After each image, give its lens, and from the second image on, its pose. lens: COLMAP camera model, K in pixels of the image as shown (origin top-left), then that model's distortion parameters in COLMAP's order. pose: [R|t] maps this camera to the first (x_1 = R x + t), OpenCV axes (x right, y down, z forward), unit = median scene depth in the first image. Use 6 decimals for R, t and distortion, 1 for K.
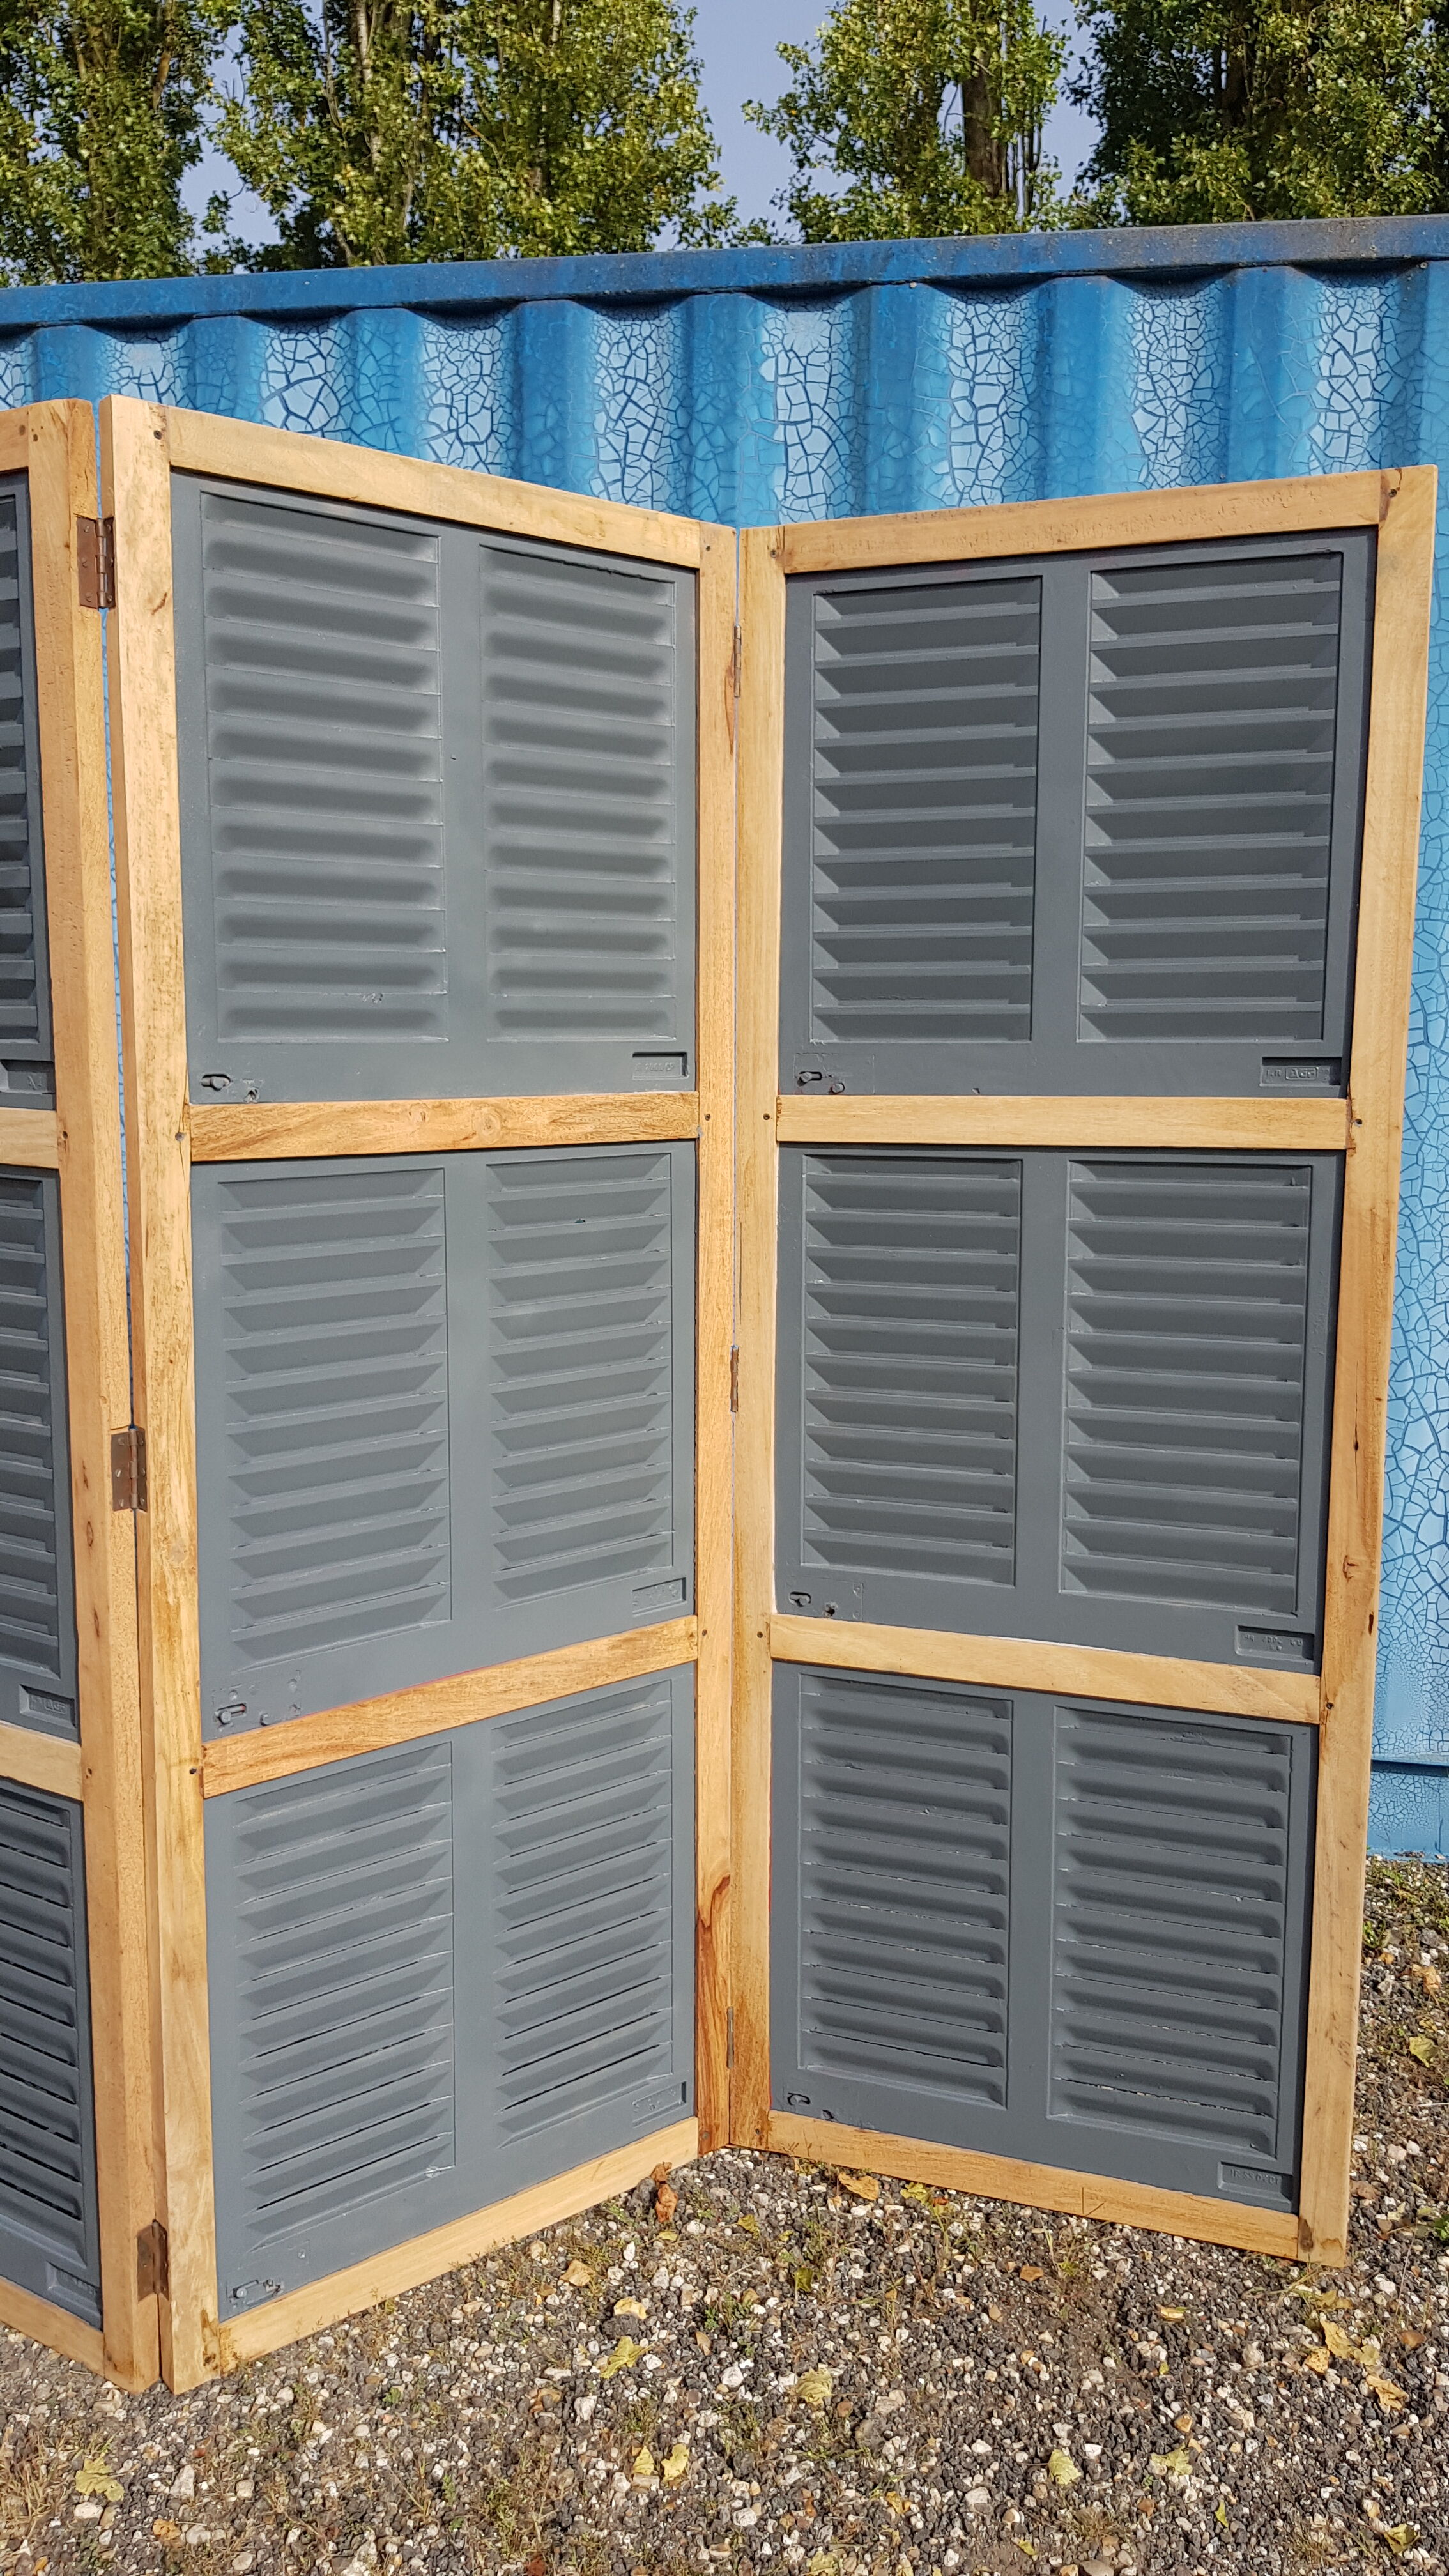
lens RADIAL K [[2016.9, 0, 736.2], [0, 2016.9, 1267.4], [0, 0, 1]] dist [0.039661, -0.087399]
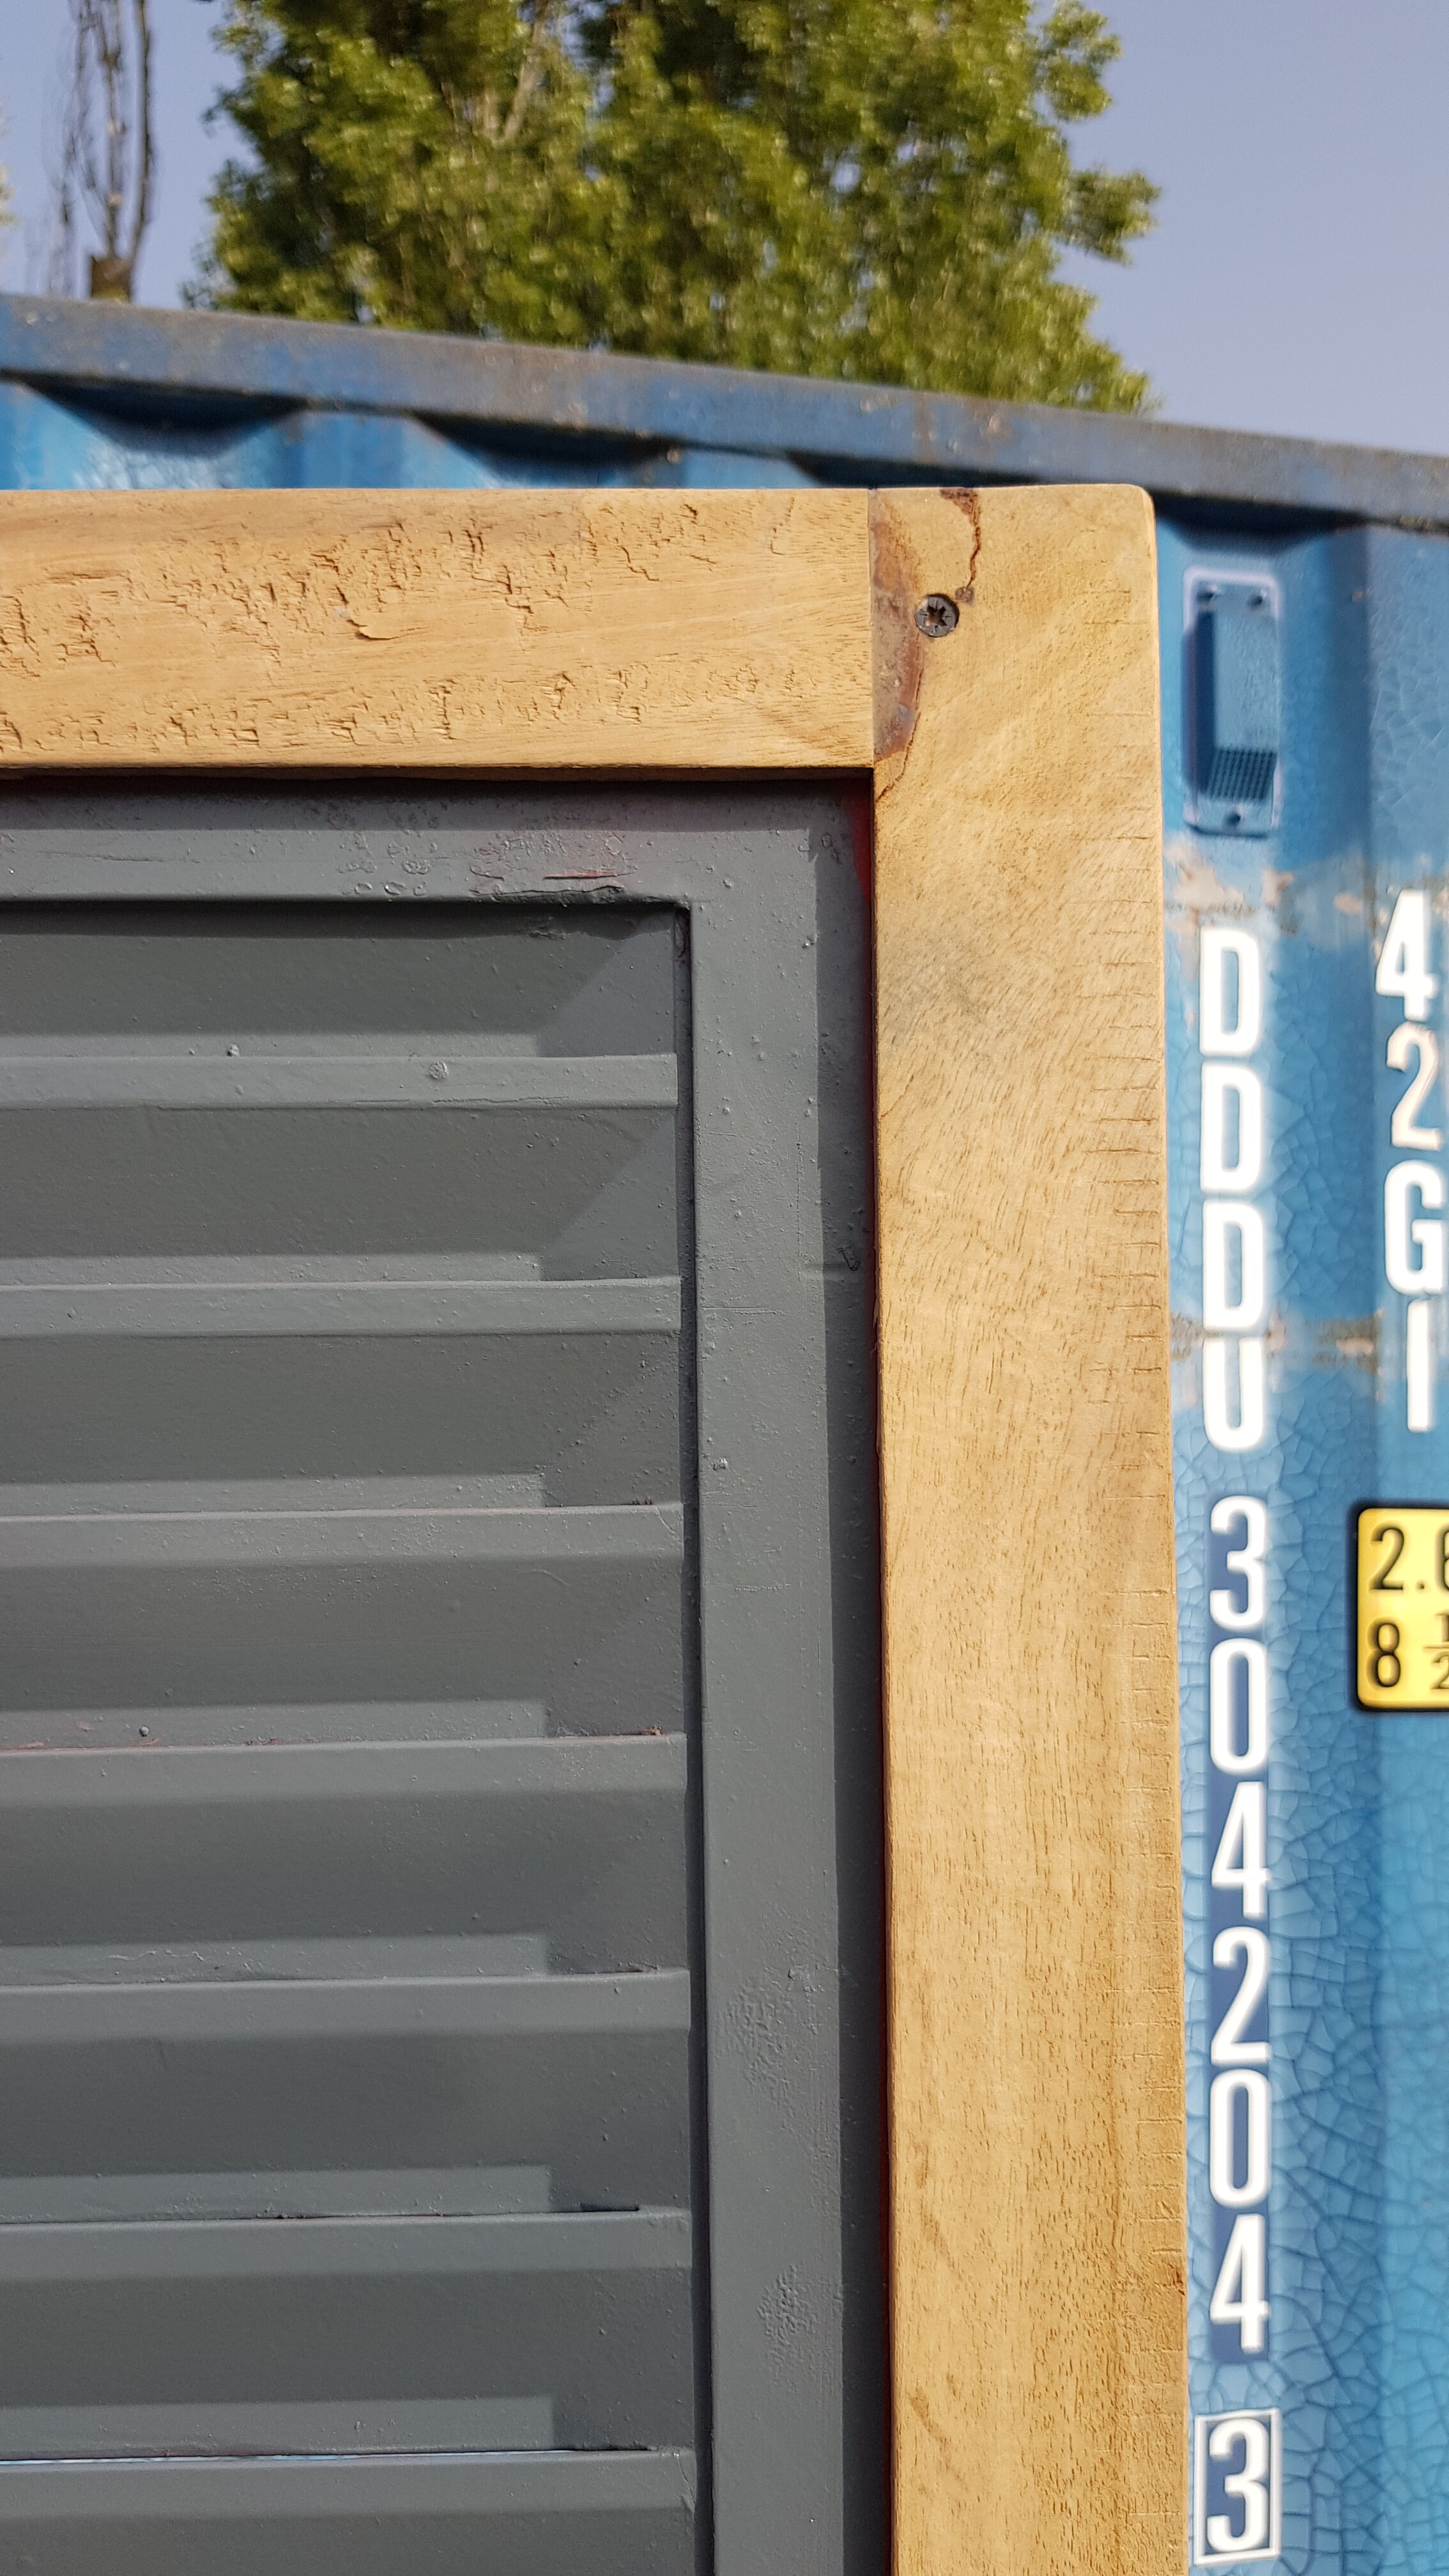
lens RADIAL K [[2016.9, 0, 719.4], [0, 2016.9, 1336.3], [0, 0, 1]] dist [0.039661, -0.087399]
pose [[0.924919, 0.004521, 0.380137, 0.199568], [0.063215, 0.984179, -0.165516, -0.243971], [-0.374871, 0.177120, 0.910000, 0.720267]]
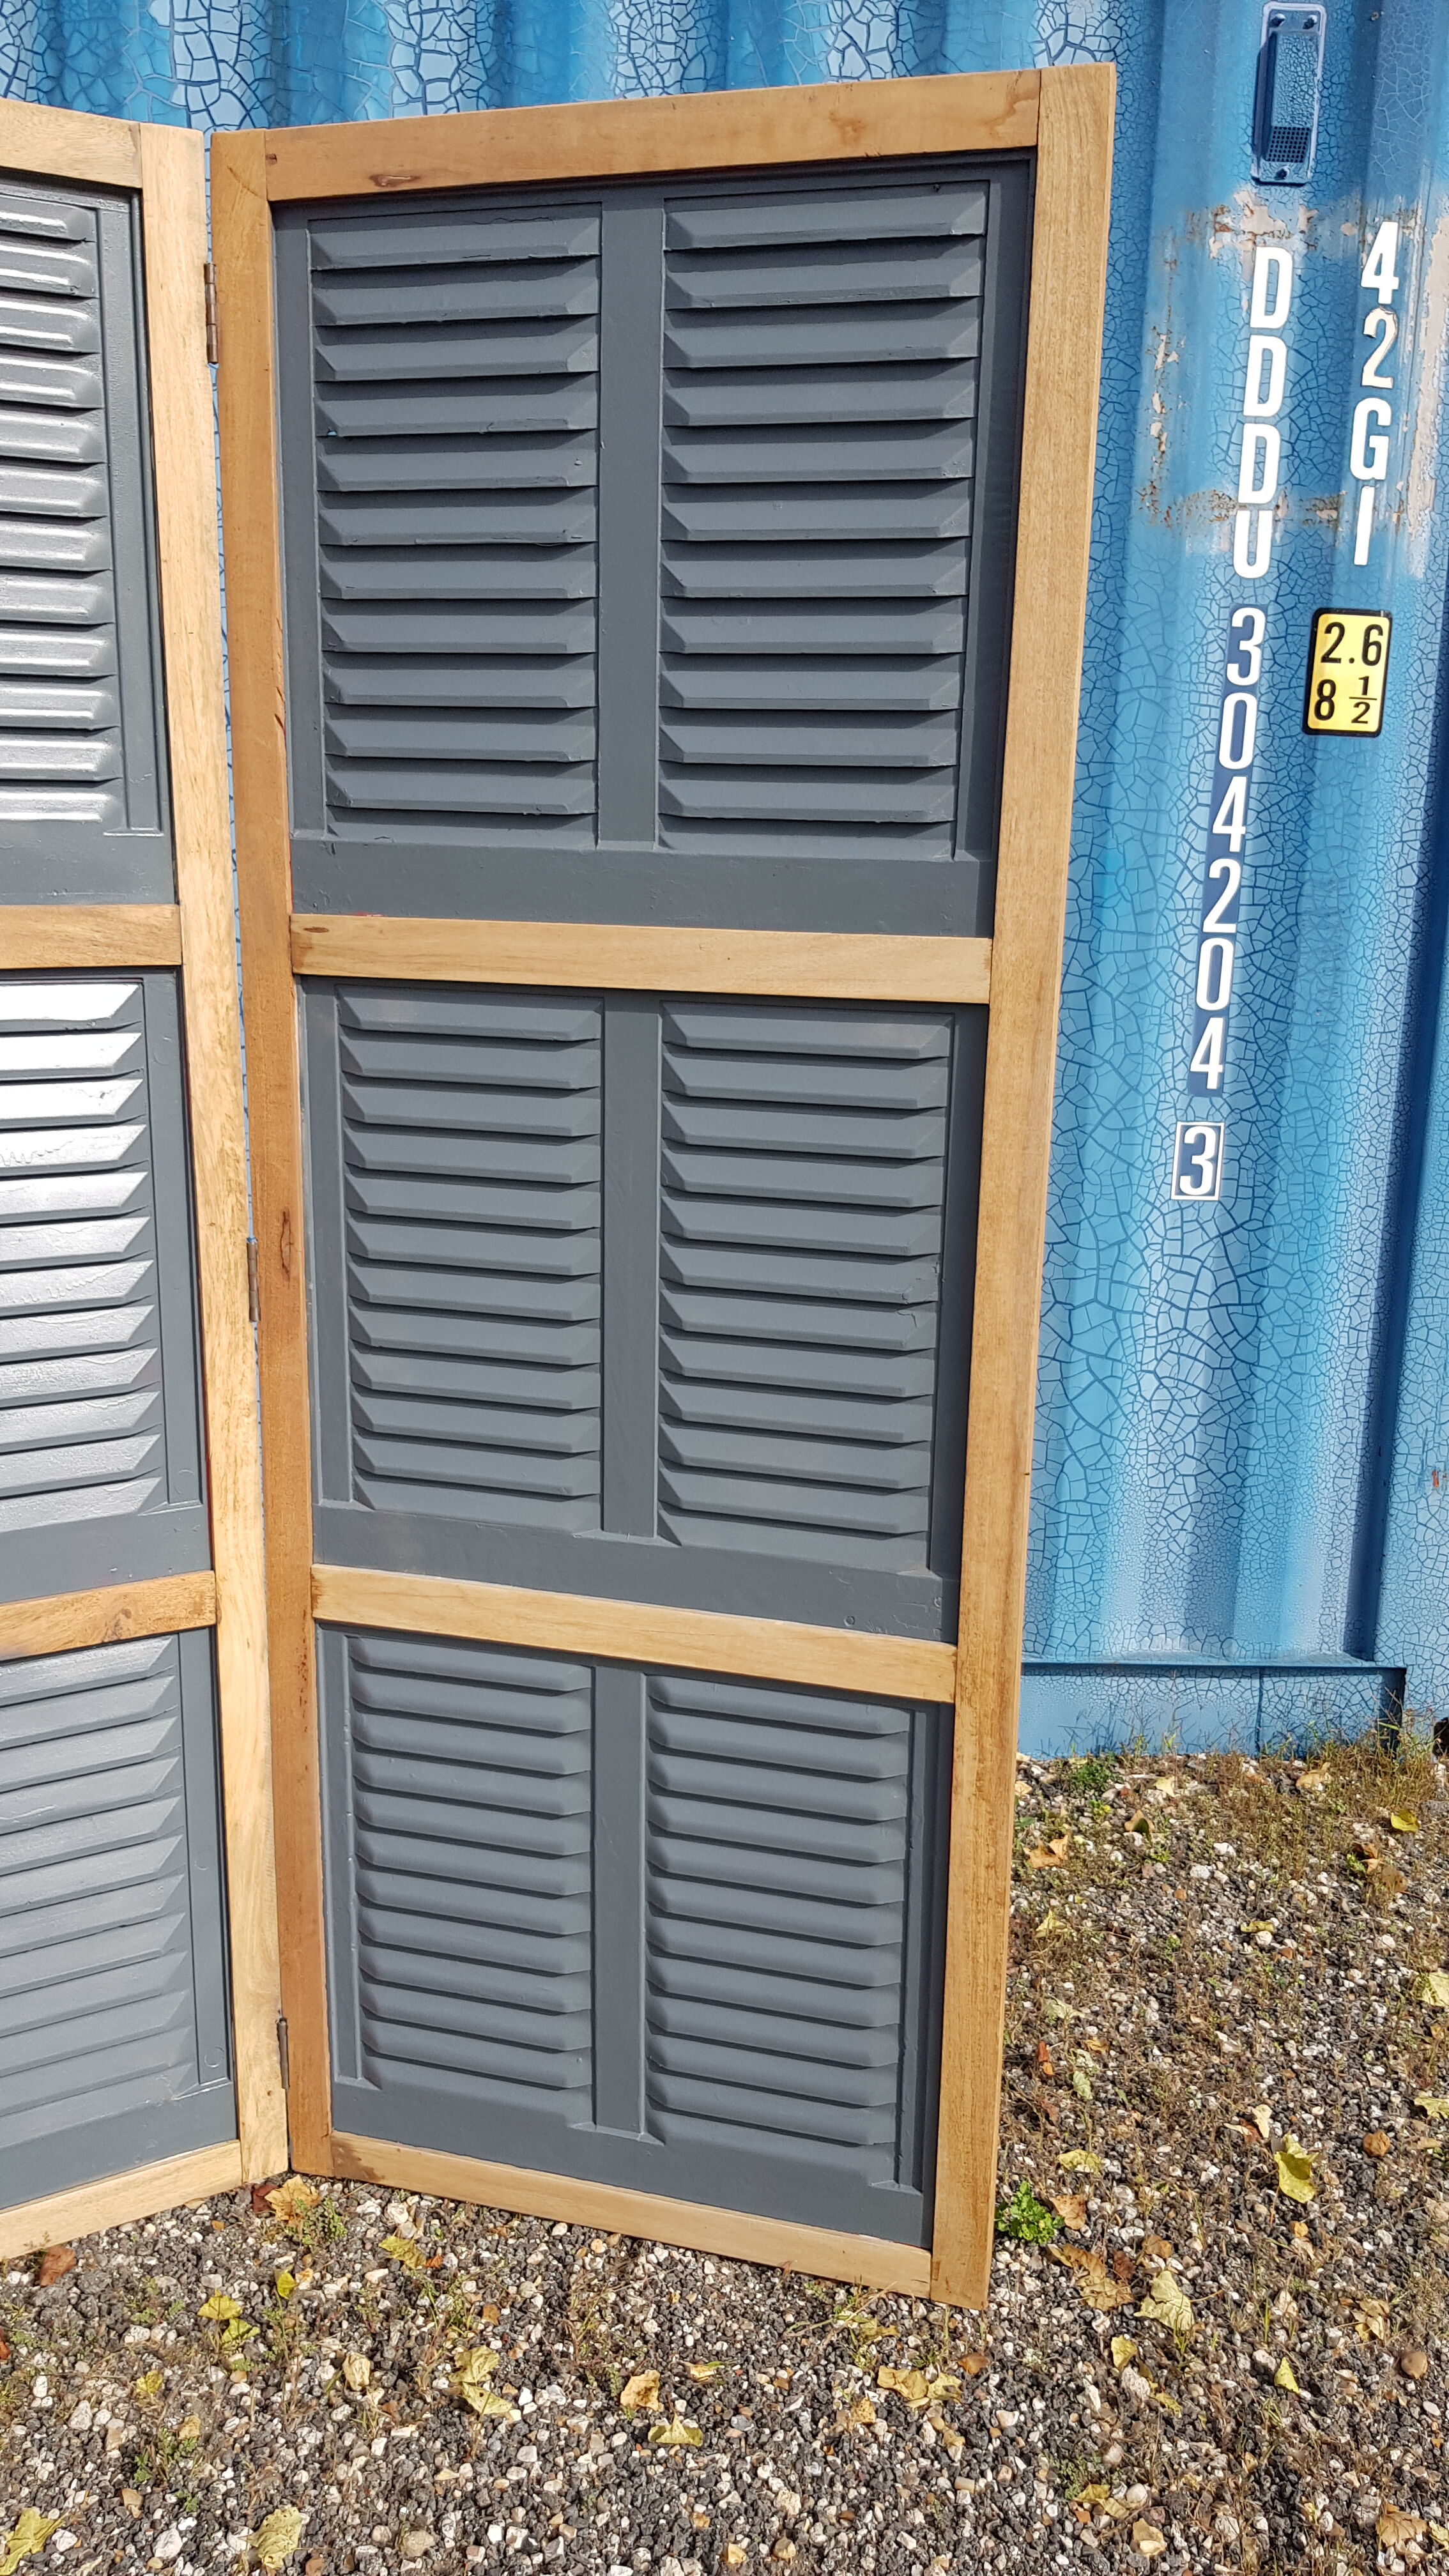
lens RADIAL K [[2016.9, 0, 710.9], [0, 2016.9, 1294.2], [0, 0, 1]] dist [0.039661, -0.087399]
pose [[0.973856, -0.037929, 0.223976, 0.039976], [0.019103, 0.996144, 0.085633, -0.006307], [-0.226361, -0.079115, 0.970825, 0.191062]]
